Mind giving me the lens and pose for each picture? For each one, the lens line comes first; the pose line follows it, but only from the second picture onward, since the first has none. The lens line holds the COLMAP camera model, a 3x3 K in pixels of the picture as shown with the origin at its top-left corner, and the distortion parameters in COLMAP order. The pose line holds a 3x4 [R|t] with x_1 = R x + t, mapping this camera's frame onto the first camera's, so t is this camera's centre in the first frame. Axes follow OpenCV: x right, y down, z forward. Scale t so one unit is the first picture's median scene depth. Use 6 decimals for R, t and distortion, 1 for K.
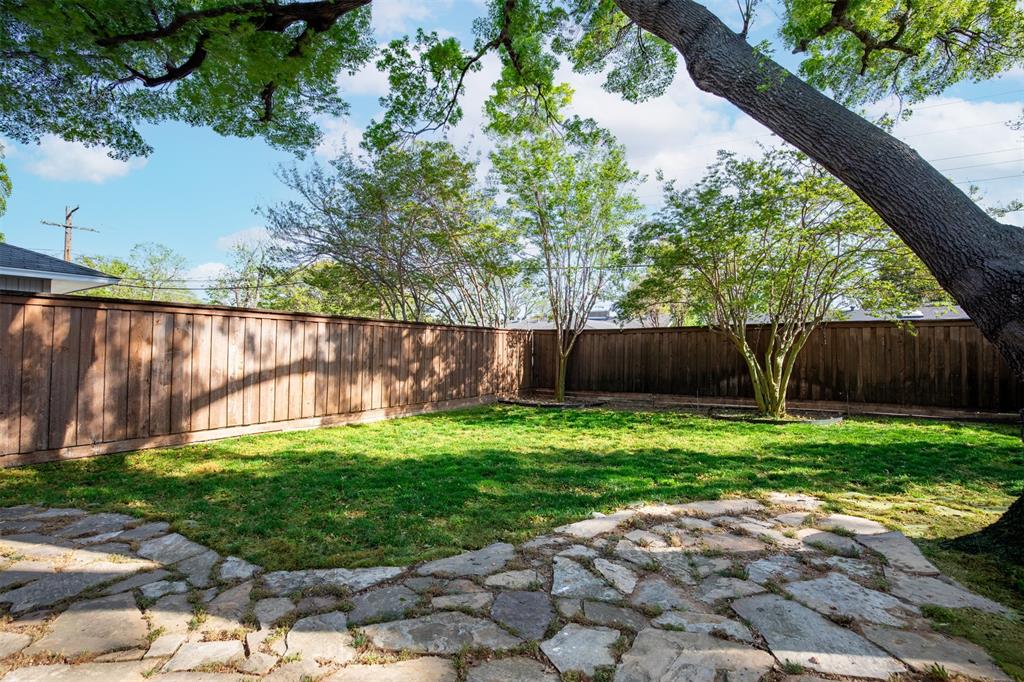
lens RADIAL K [[469.7, 0, 512.0], [0, 469.7, 341.0], [0, 0, 1]] dist [-0.028525, 0.000567]
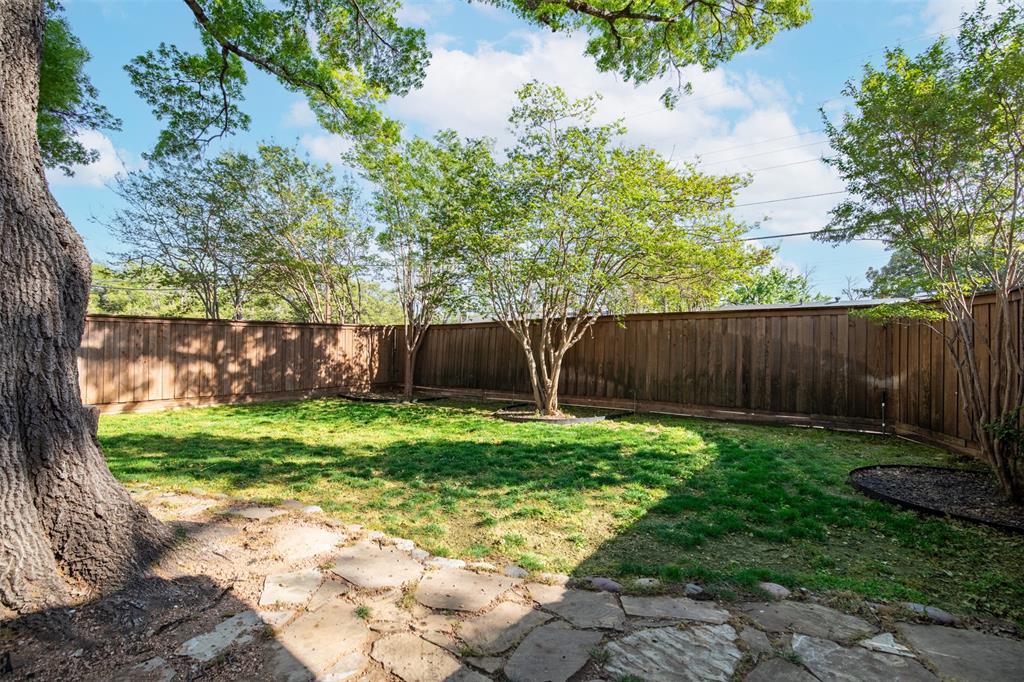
lens RADIAL K [[469.7, 0, 512.0], [0, 469.7, 341.0], [0, 0, 1]] dist [-0.028525, 0.000567]
pose [[0.990073, 0.008570, -0.140292, 0.612927], [-0.009636, 0.999930, -0.006922, 0.021311], [0.140223, 0.008205, 0.990086, 0.035294]]
